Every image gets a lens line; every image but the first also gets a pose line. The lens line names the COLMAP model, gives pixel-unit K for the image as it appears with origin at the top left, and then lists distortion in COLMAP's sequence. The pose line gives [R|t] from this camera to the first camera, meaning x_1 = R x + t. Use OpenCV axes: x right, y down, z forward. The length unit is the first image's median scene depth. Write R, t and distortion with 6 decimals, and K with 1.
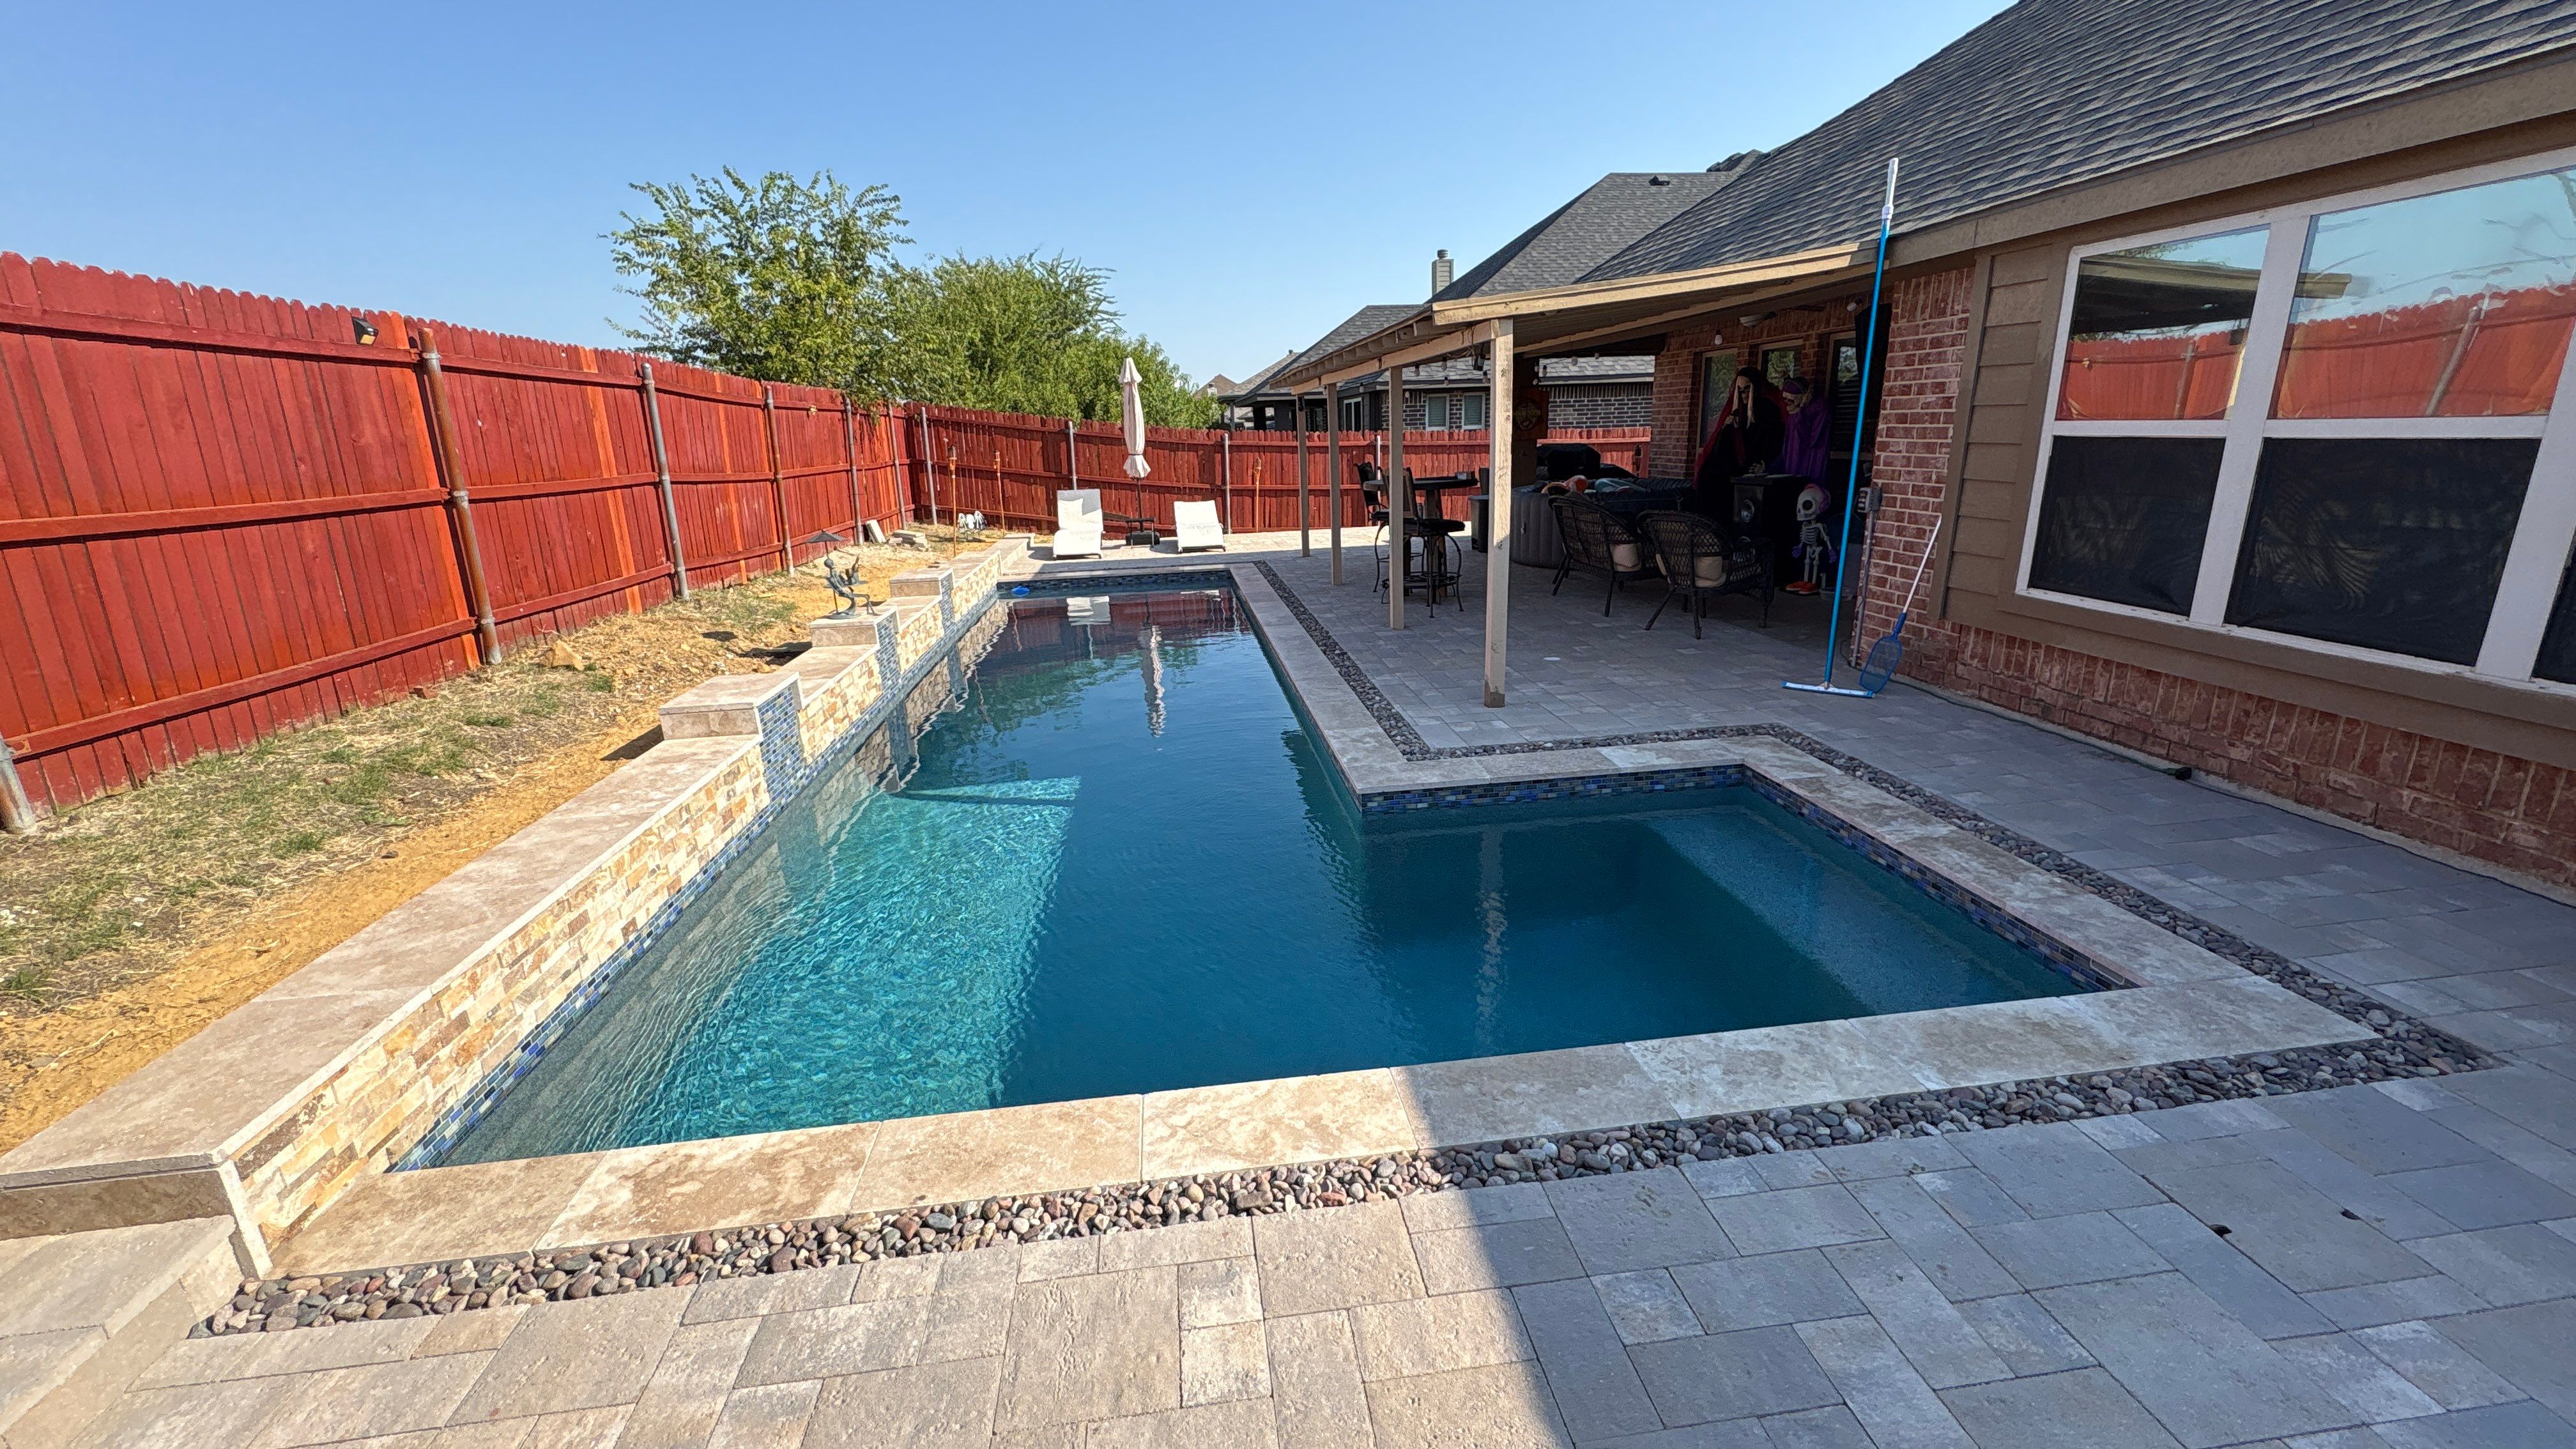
lens RADIAL K [[1022.2, 0, 1288.0], [0, 1022.2, 724.5], [0, 0, 1]] dist [0.000829, -0.000019]
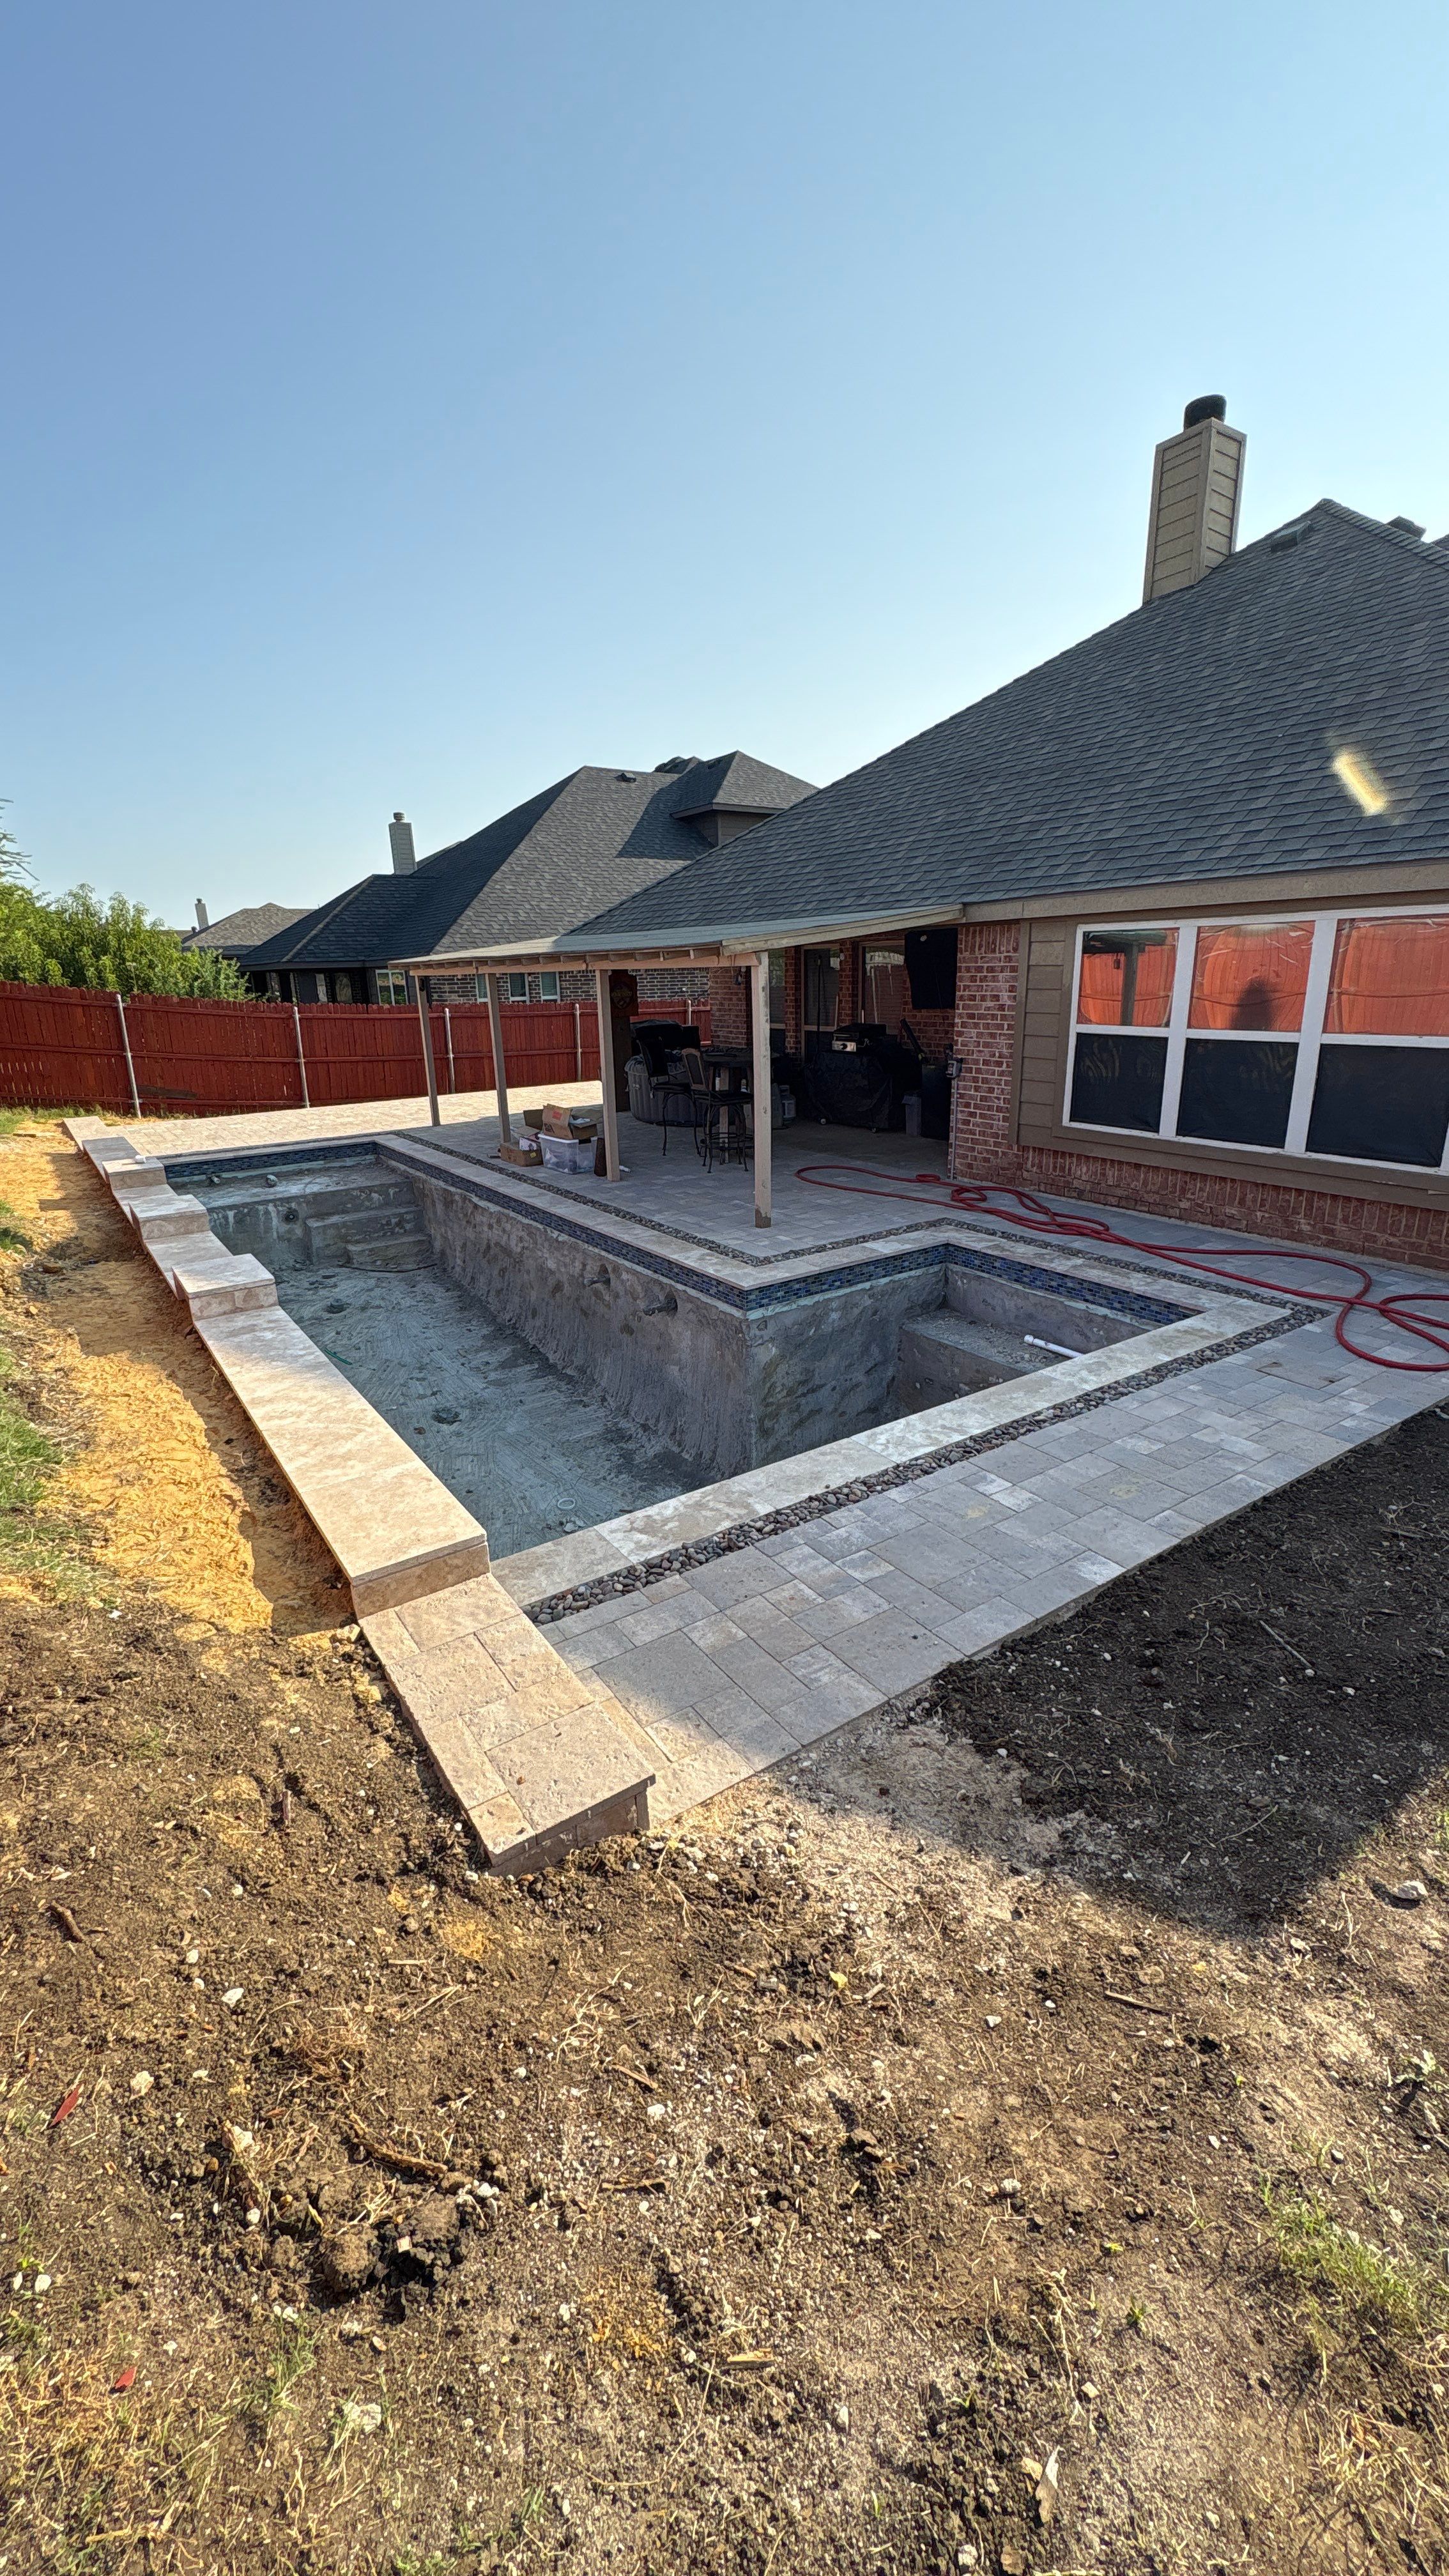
lens RADIAL K [[1022.2, 0, 724.5], [0, 1022.2, 1288.0], [0, 0, 1]] dist [0.000829, -0.000019]
pose [[0.887702, -0.124087, 0.443382, -0.670262], [0.120793, 0.992032, 0.035794, 0.011565], [-0.444291, 0.021783, 0.895618, -0.300373]]
